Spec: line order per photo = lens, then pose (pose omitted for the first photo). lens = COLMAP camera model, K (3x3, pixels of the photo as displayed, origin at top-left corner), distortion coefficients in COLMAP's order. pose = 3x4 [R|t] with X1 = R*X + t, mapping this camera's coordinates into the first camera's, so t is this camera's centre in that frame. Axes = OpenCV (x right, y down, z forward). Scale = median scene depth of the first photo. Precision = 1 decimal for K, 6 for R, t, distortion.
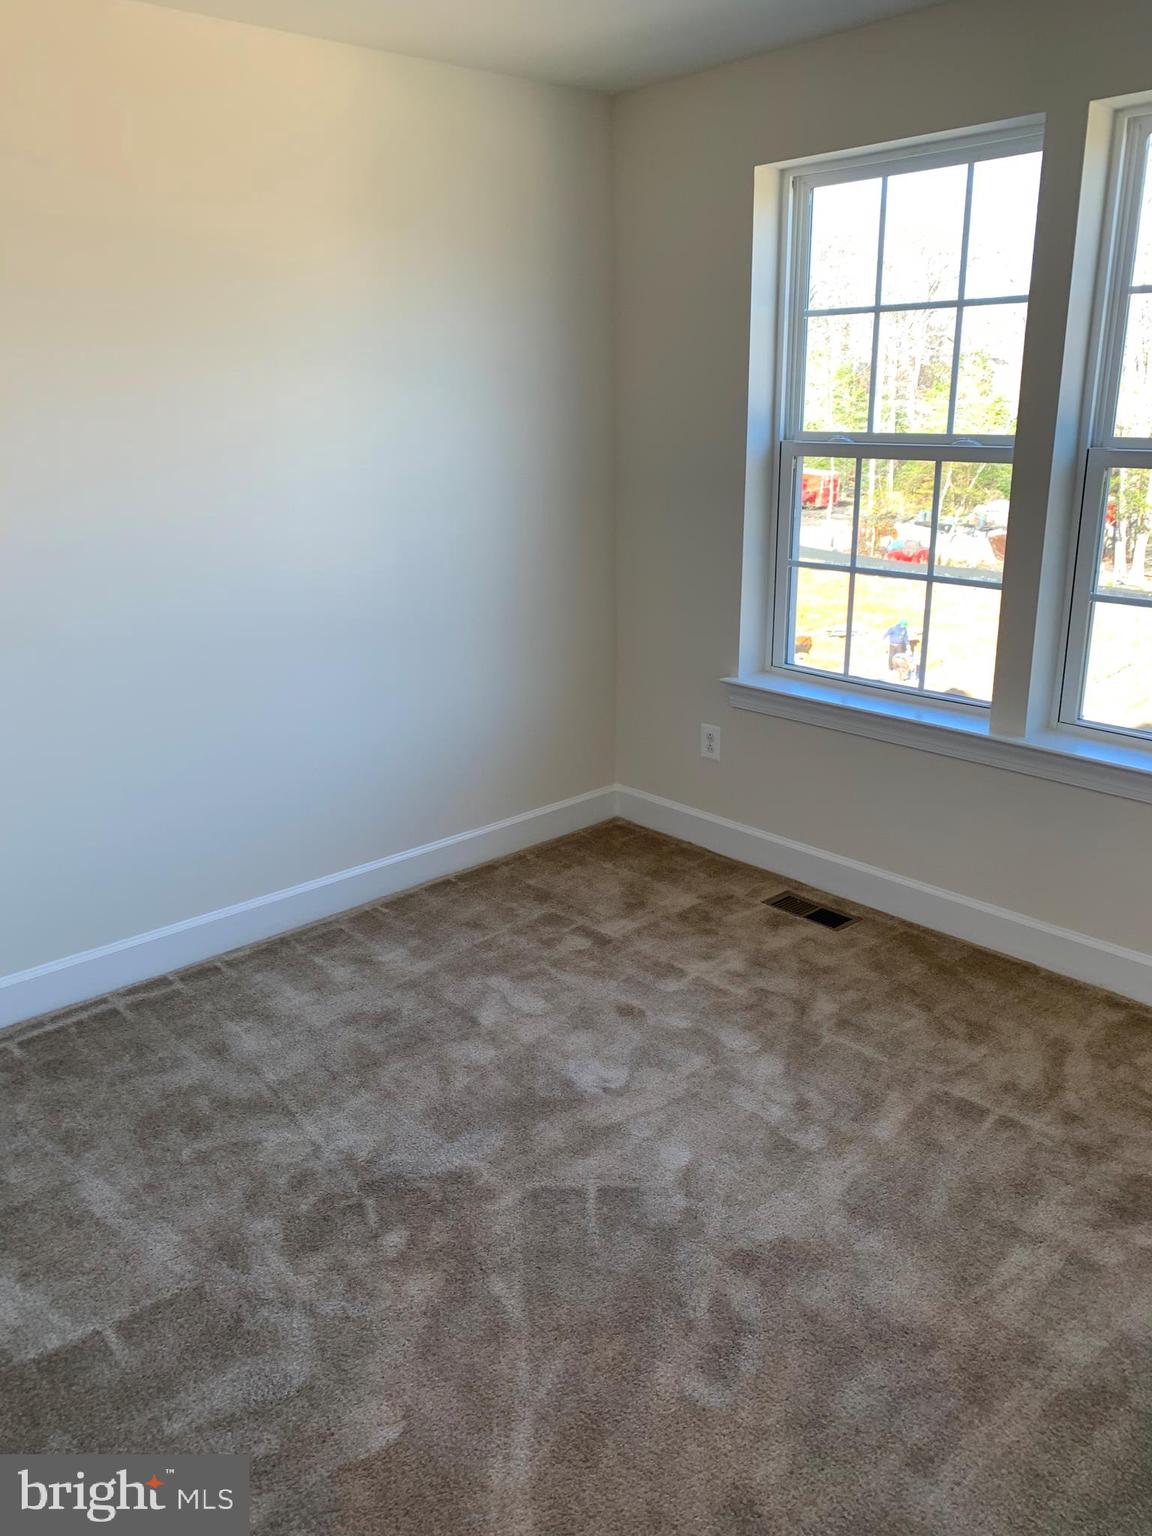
lens RADIAL K [[1159.8, 0, 576.0], [0, 1159.8, 768.0], [0, 0, 1]] dist [0.078330, -0.103891]
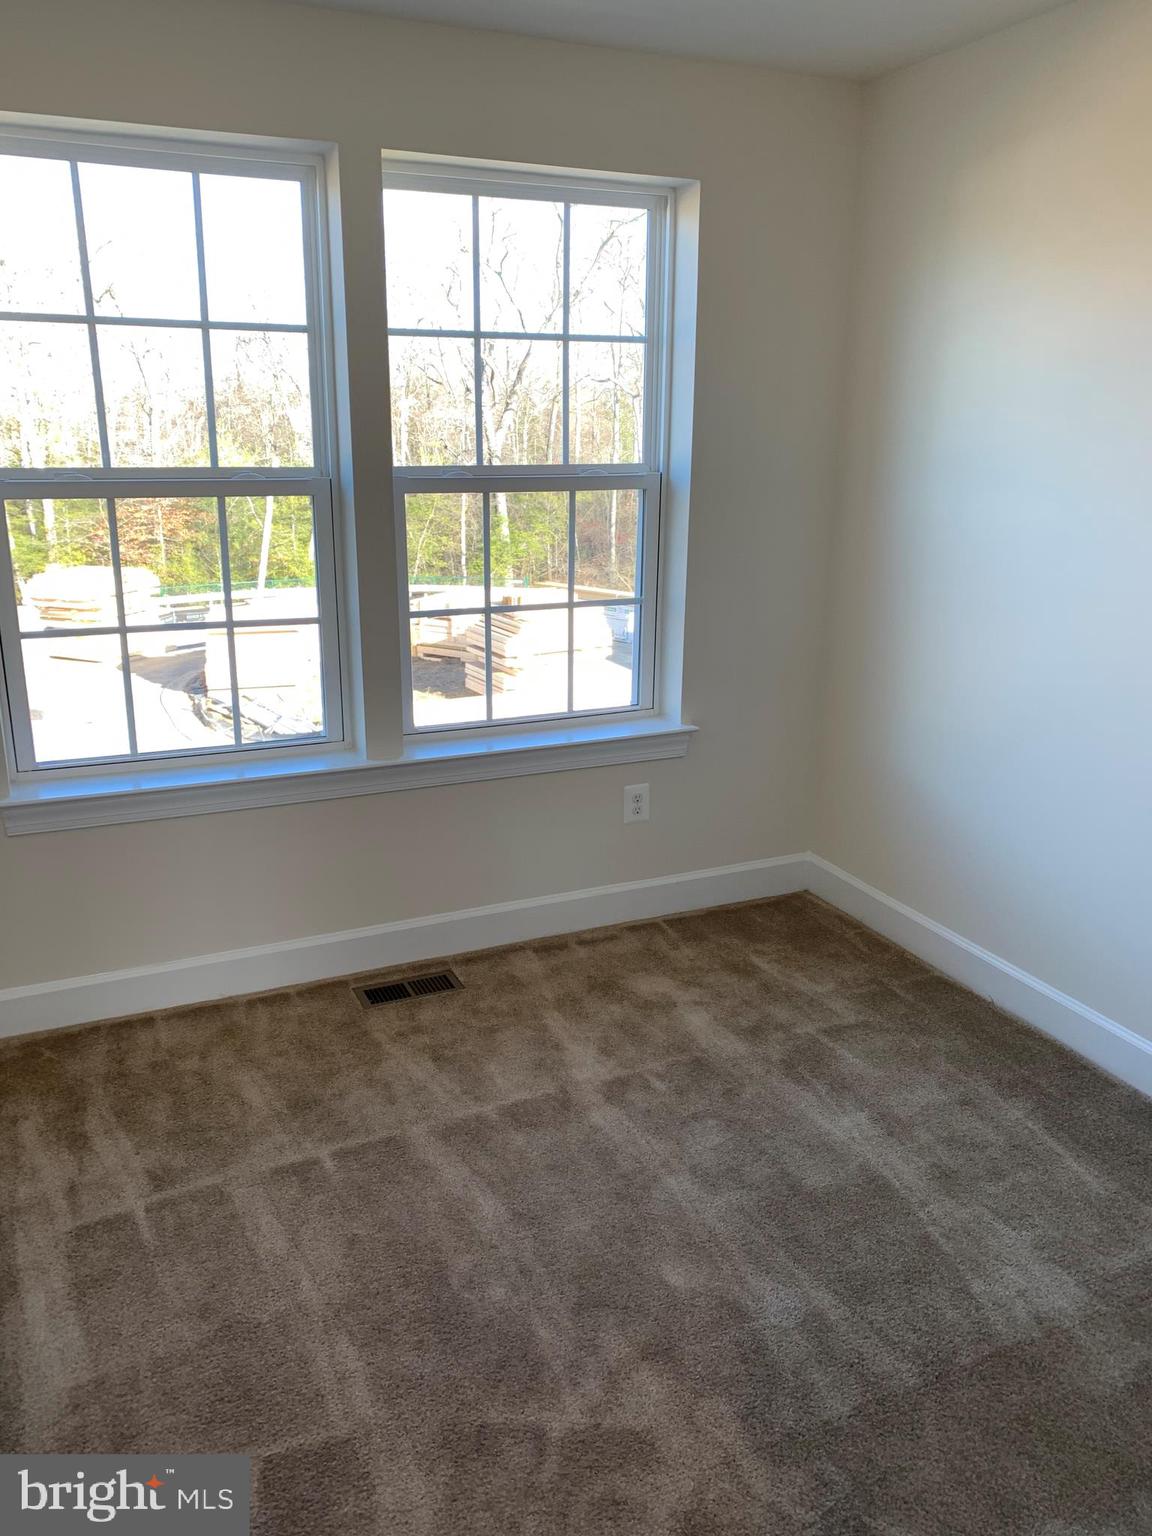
lens RADIAL K [[1117.5, 0, 576.0], [0, 1117.5, 768.0], [0, 0, 1]] dist [0.053560, -0.088339]
pose [[0.351441, -0.262665, 0.898608, -0.660674], [0.275020, 0.946453, 0.169091, -0.204131], [-0.894904, 0.187709, 0.404860, 0.665809]]
